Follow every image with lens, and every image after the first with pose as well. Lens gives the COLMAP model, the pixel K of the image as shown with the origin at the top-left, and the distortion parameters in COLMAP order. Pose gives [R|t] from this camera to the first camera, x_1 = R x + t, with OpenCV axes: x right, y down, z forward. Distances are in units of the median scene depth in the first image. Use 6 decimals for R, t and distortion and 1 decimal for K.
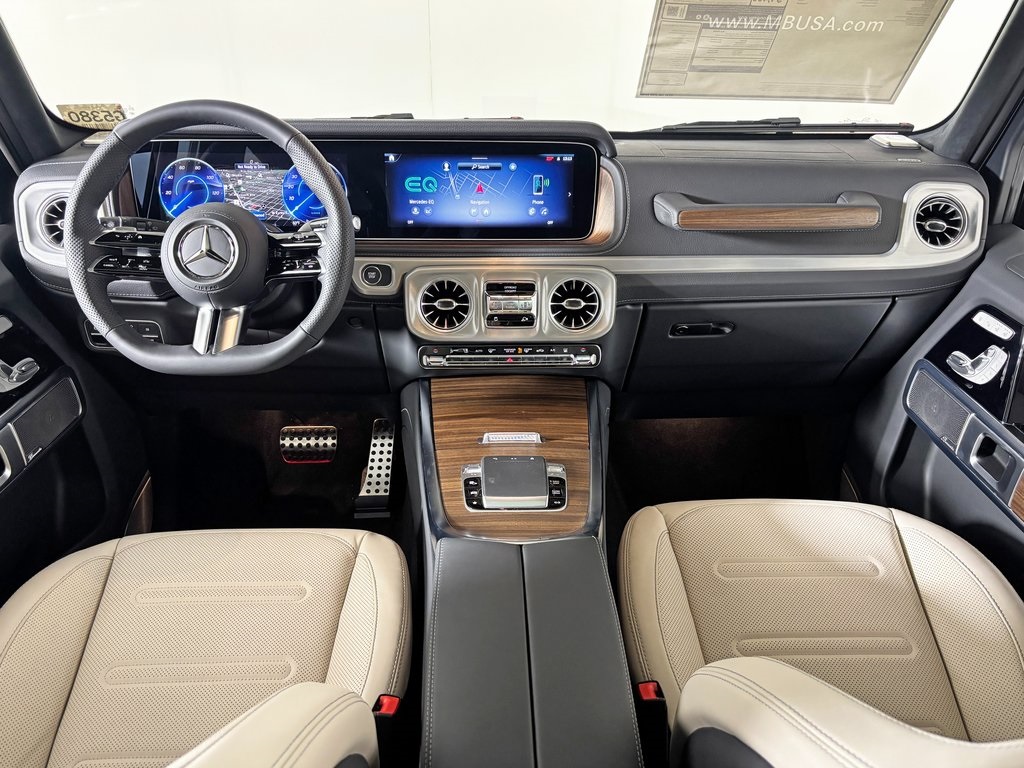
lens RADIAL K [[764.1, 0, 504.3], [0, 764.1, 389.5], [0, 0, 1]] dist [0.035976, -0.001601]
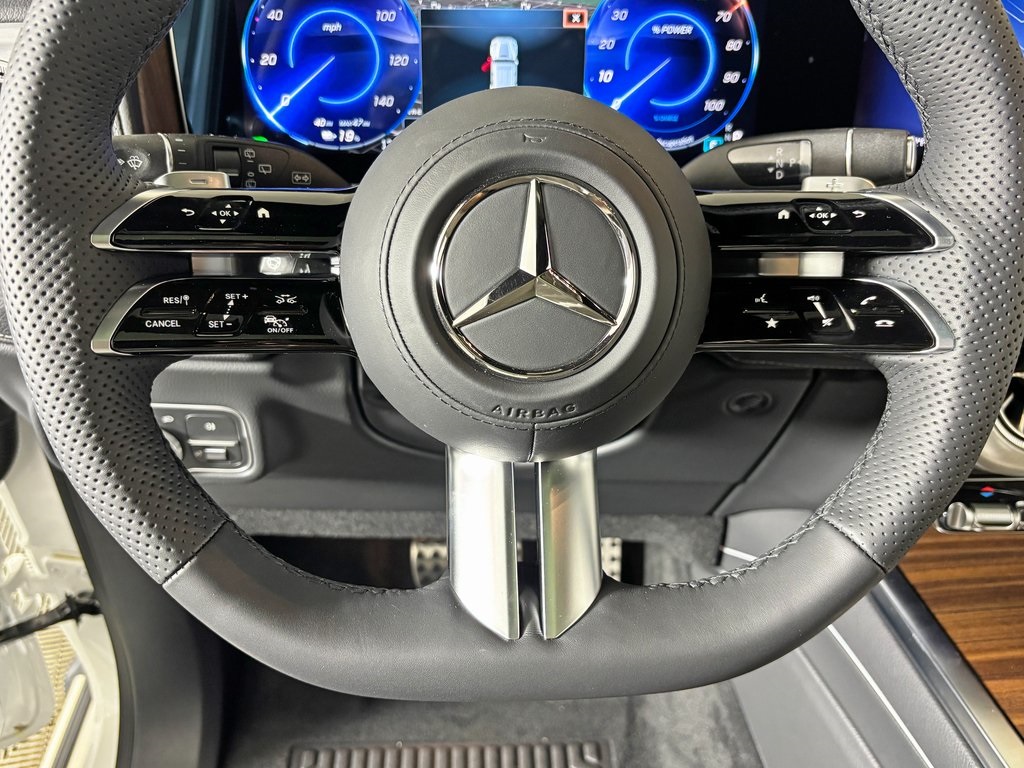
lens RADIAL K [[879.8, 0, 512.5], [0, 879.8, 382.5], [0, 0, 1]] dist [0.003905, 0.005786]
pose [[0.999361, -0.005843, 0.035251, -0.343829], [0.002940, 0.996641, 0.081843, -0.141818], [-0.035611, -0.081687, 0.996022, 0.587362]]
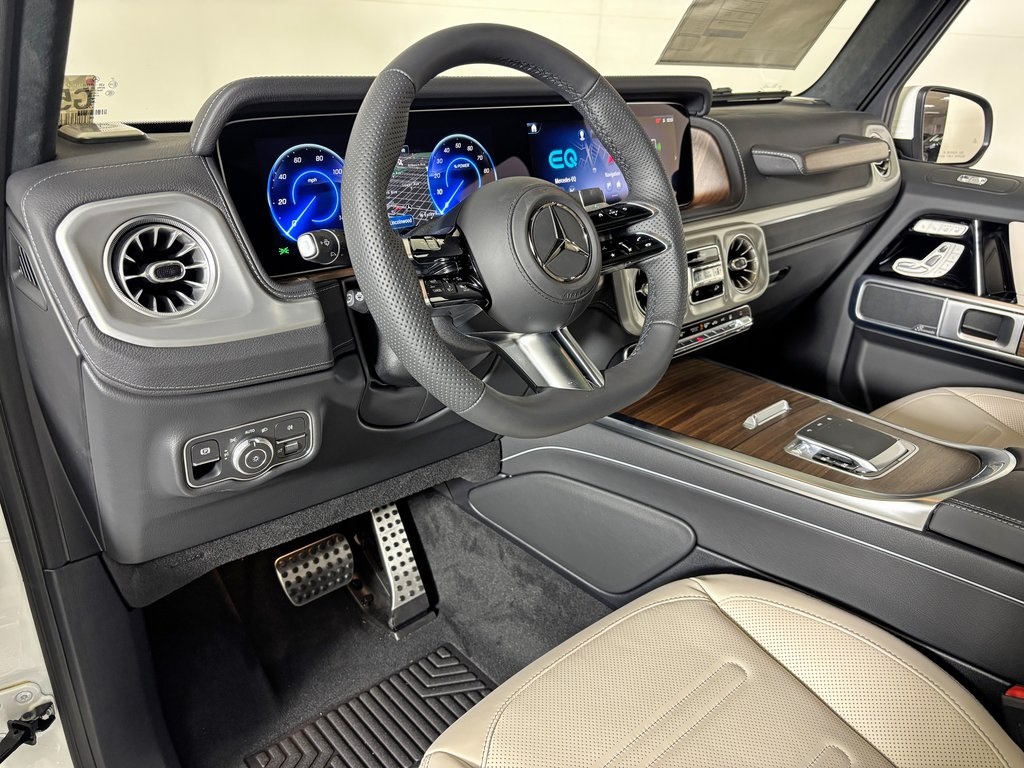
lens RADIAL K [[764.1, 0, 505.5], [0, 764.1, 387.0], [0, 0, 1]] dist [0.035976, -0.001601]
pose [[0.754116, -0.252329, 0.606332, -0.724933], [0.300802, 0.953417, 0.022653, -0.074694], [-0.583803, 0.165303, 0.794889, 0.436756]]
